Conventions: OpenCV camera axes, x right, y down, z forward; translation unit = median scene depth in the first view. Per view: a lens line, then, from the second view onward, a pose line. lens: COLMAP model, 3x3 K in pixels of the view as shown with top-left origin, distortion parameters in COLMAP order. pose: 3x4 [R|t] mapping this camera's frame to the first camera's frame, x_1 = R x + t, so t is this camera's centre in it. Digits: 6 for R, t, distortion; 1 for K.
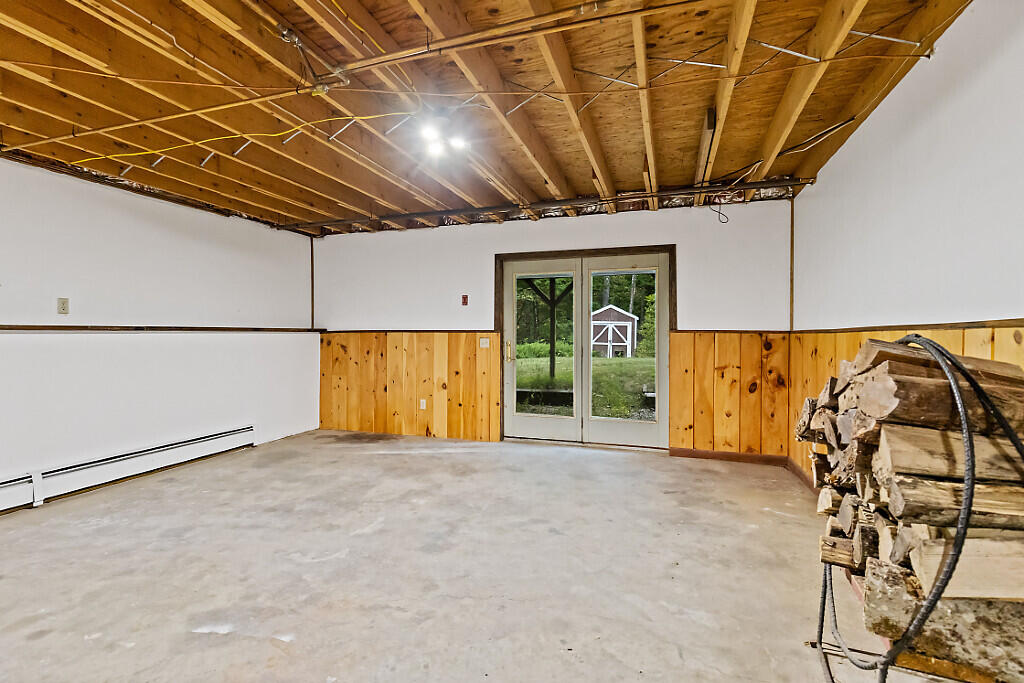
lens RADIAL K [[466.0, 0, 507.6], [0, 466.0, 333.2], [0, 0, 1]] dist [0.002871, -0.000080]
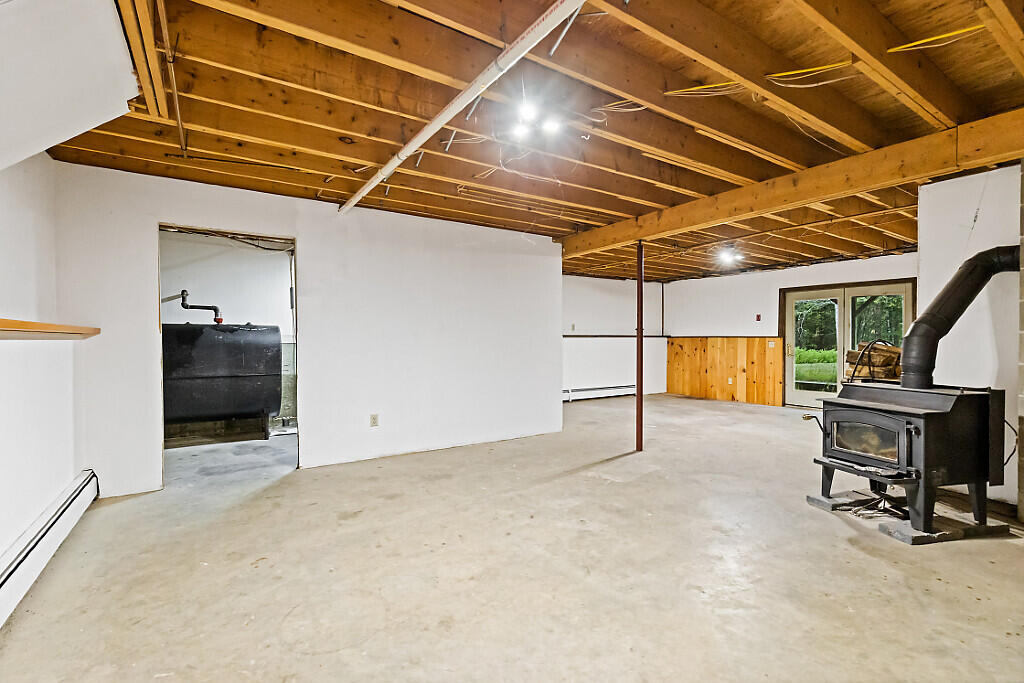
lens RADIAL K [[462.2, 0, 509.4], [0, 462.2, 341.6], [0, 0, 1]] dist [0.003157, 0.000184]
pose [[0.786525, 0.006827, -0.617521, 0.245081], [-0.001355, 0.999956, 0.009330, -0.002210], [0.617558, -0.006502, 0.786499, -0.881549]]
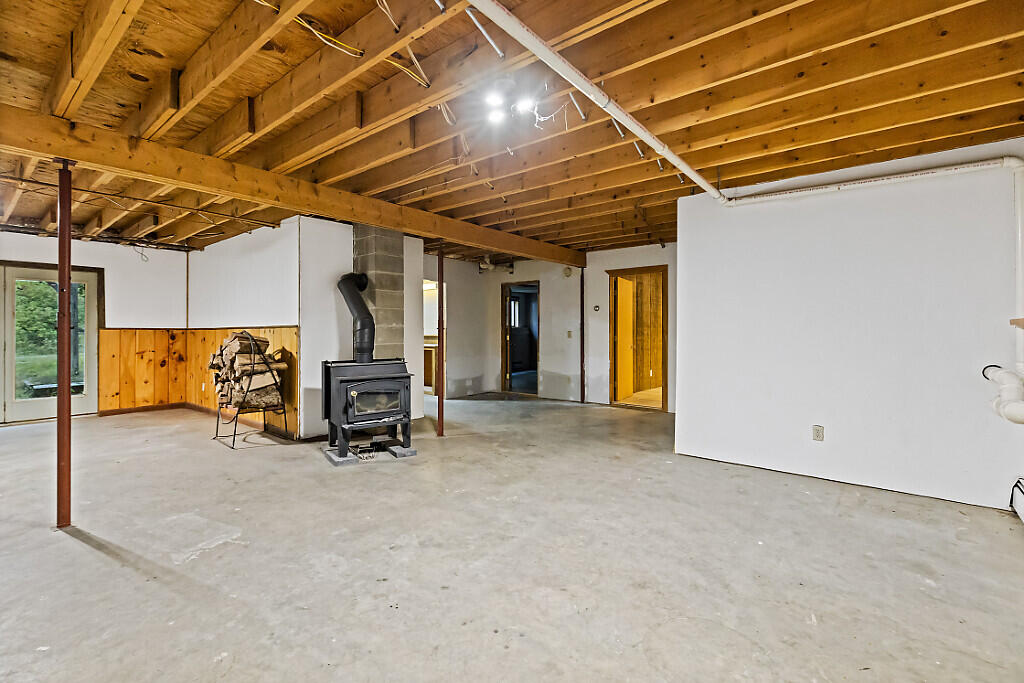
lens RADIAL K [[466.0, 0, 507.6], [0, 466.0, 333.2], [0, 0, 1]] dist [0.002871, -0.000080]
pose [[0.353902, -0.008141, 0.935247, -0.519180], [0.000199, 0.999963, 0.008629, -0.002251], [-0.935282, -0.002868, 0.353891, -0.636427]]
